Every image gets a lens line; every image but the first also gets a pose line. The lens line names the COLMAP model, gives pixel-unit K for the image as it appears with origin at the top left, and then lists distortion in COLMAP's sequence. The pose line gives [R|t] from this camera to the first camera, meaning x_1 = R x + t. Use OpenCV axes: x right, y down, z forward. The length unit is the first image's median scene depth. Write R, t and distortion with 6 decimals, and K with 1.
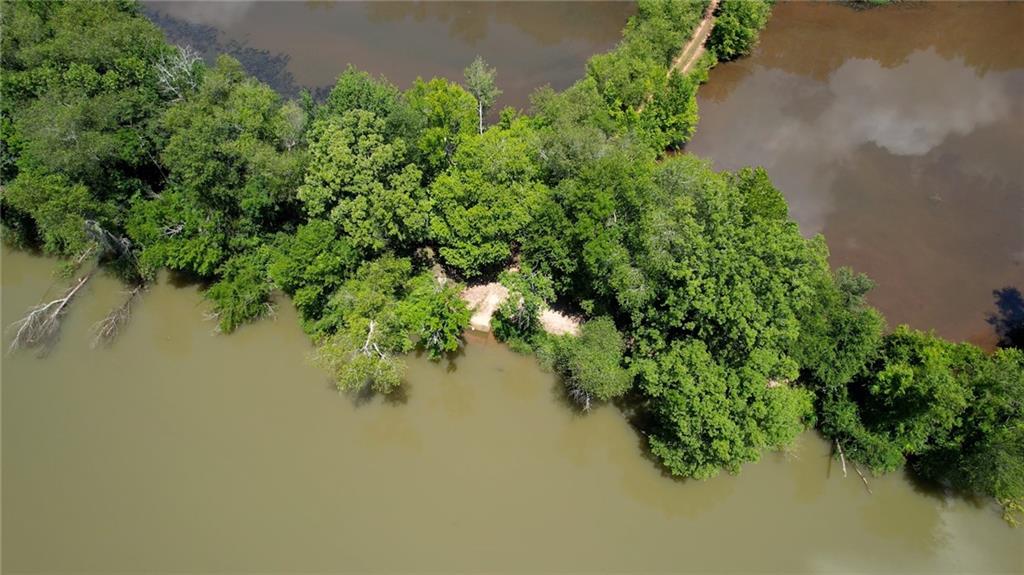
lens RADIAL K [[651.6, 0, 513.8], [0, 651.6, 286.6], [0, 0, 1]] dist [-0.065027, 0.050316]
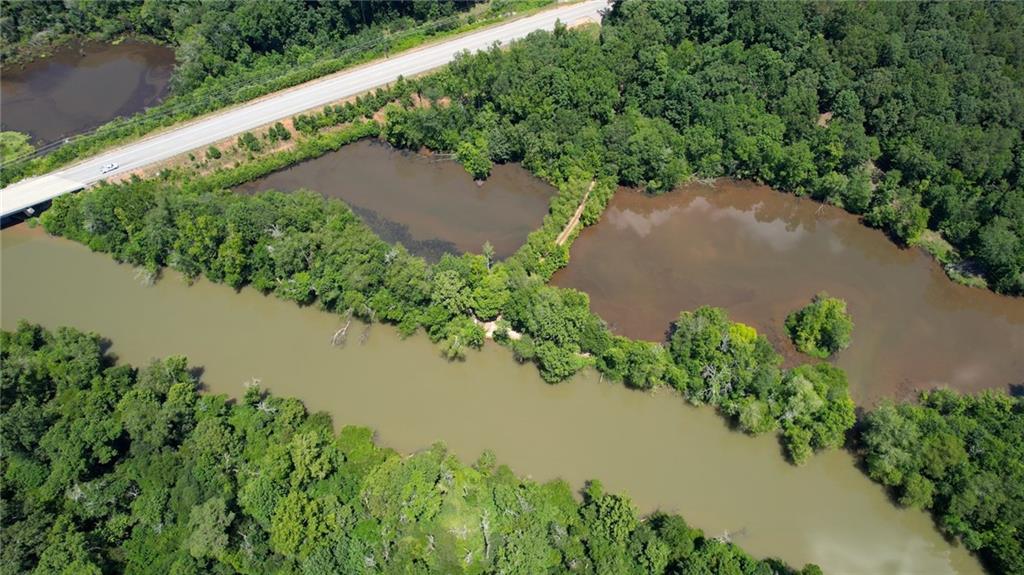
lens RADIAL K [[651.6, 0, 510.4], [0, 651.6, 288.1], [0, 0, 1]] dist [-0.065027, 0.050316]
pose [[0.999971, -0.007548, -0.001295, 0.057861], [0.007550, 0.999970, 0.001876, -0.179175], [0.001281, -0.001885, 0.999997, -2.145200]]
